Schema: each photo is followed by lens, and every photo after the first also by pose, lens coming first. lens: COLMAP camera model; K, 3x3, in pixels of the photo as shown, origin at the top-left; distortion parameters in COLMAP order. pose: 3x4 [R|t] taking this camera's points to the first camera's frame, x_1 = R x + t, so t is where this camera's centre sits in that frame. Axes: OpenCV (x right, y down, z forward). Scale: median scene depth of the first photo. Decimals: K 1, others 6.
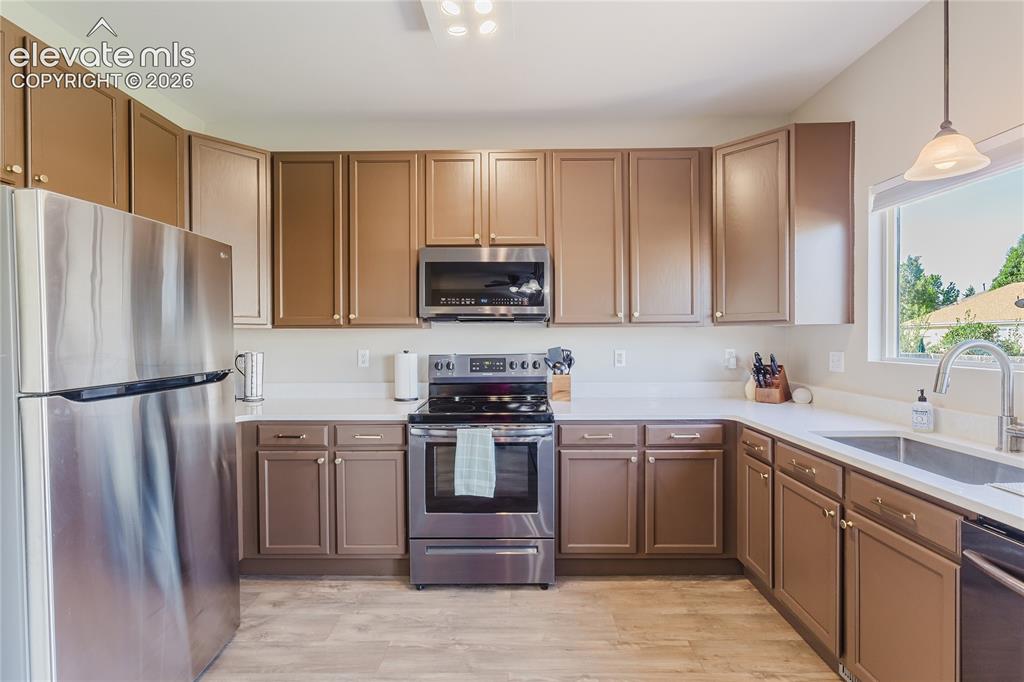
lens RADIAL K [[467.3, 0, 513.2], [0, 467.3, 340.2], [0, 0, 1]] dist [-0.001879, 0.002473]
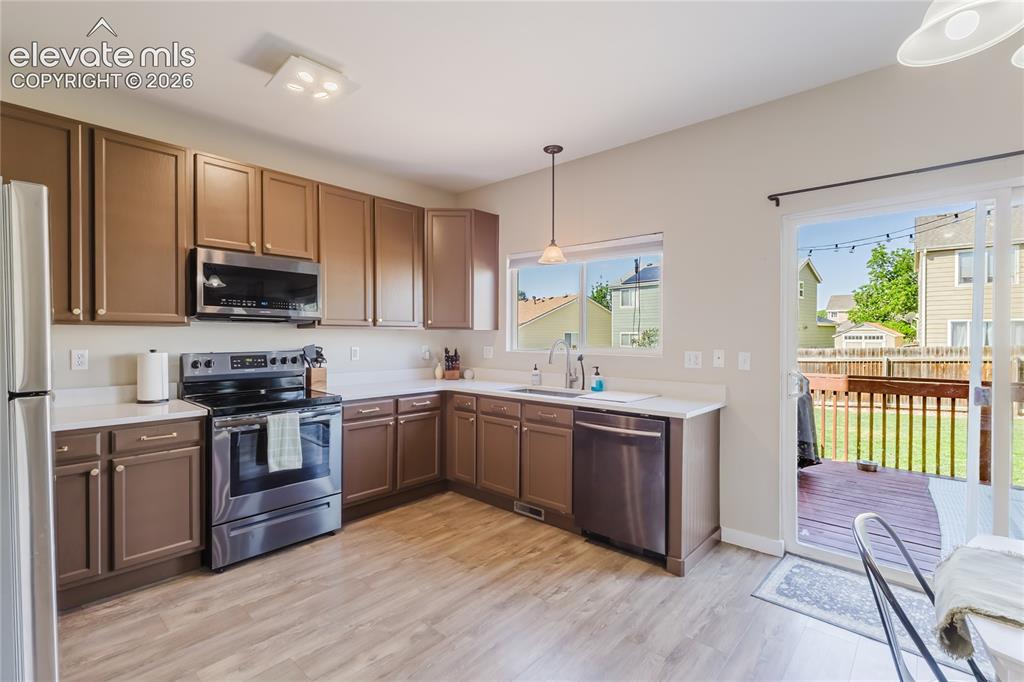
lens RADIAL K [[467.3, 0, 513.6], [0, 467.3, 338.8], [0, 0, 1]] dist [-0.001879, 0.002473]
pose [[0.659969, 0.003461, 0.751285, -0.551234], [-0.001029, 0.999993, -0.003703, 0.003739], [-0.751292, 0.001671, 0.659968, -0.201912]]
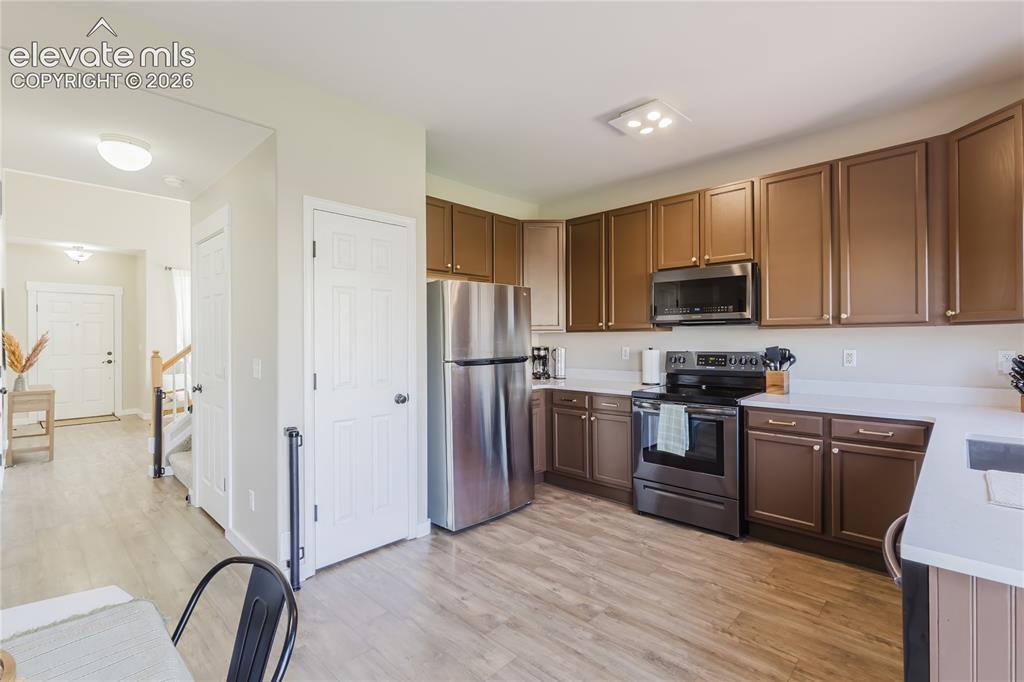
lens RADIAL K [[467.3, 0, 515.9], [0, 467.3, 339.3], [0, 0, 1]] dist [-0.001879, 0.002473]
pose [[0.733586, 0.000717, -0.679597, 0.482175], [-0.001634, 0.999998, -0.000709, -0.001032], [0.679595, 0.001630, 0.733586, -0.300786]]
